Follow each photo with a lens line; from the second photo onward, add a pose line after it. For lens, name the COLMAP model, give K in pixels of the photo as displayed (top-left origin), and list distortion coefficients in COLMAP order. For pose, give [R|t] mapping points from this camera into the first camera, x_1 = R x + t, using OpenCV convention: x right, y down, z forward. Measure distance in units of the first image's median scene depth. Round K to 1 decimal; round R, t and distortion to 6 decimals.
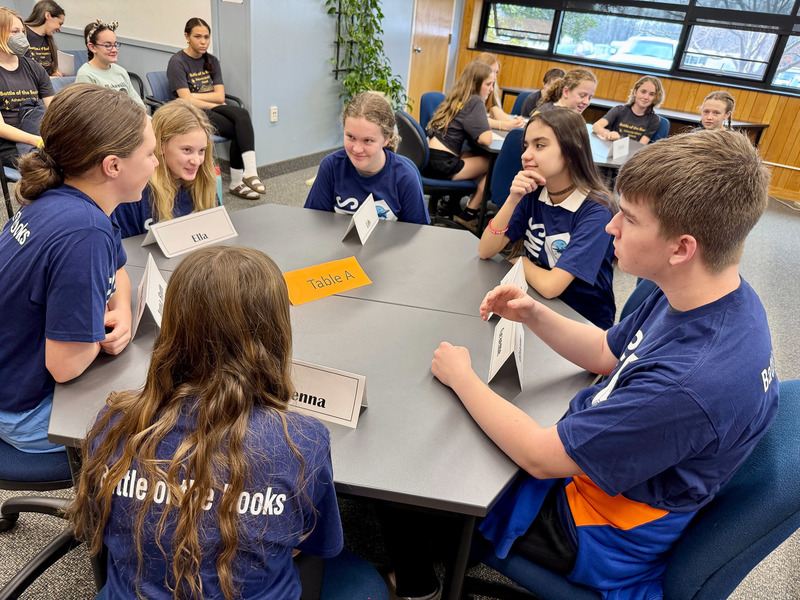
lens RADIAL K [[569.2, 0, 400.0], [0, 569.2, 300.0], [0, 0, 1]] dist [0.001156, -0.003343]
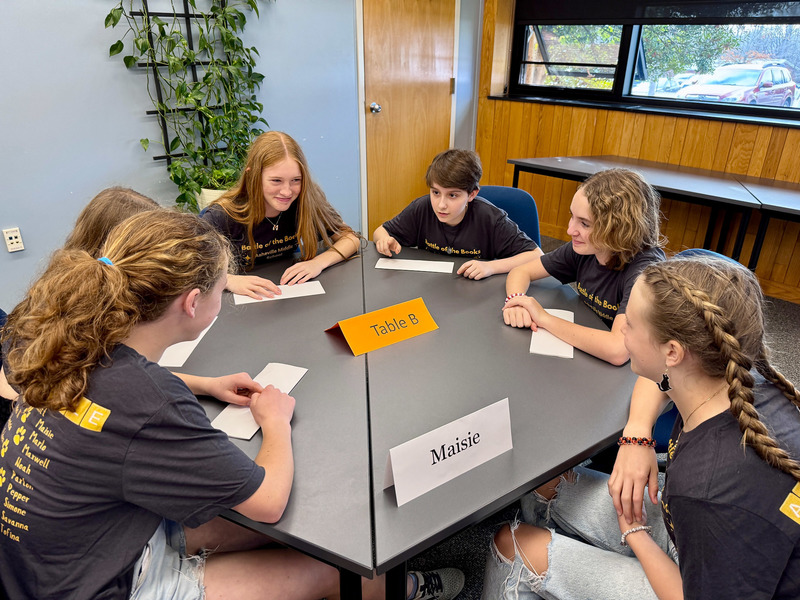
lens RADIAL K [[569.2, 0, 400.0], [0, 569.2, 300.0], [0, 0, 1]] dist [0.001156, -0.003343]
pose [[0.951737, 0.036091, -0.304784, 0.237777], [-0.058025, 0.996312, -0.063214, -0.171638], [0.301378, 0.077848, 0.950321, 0.385651]]
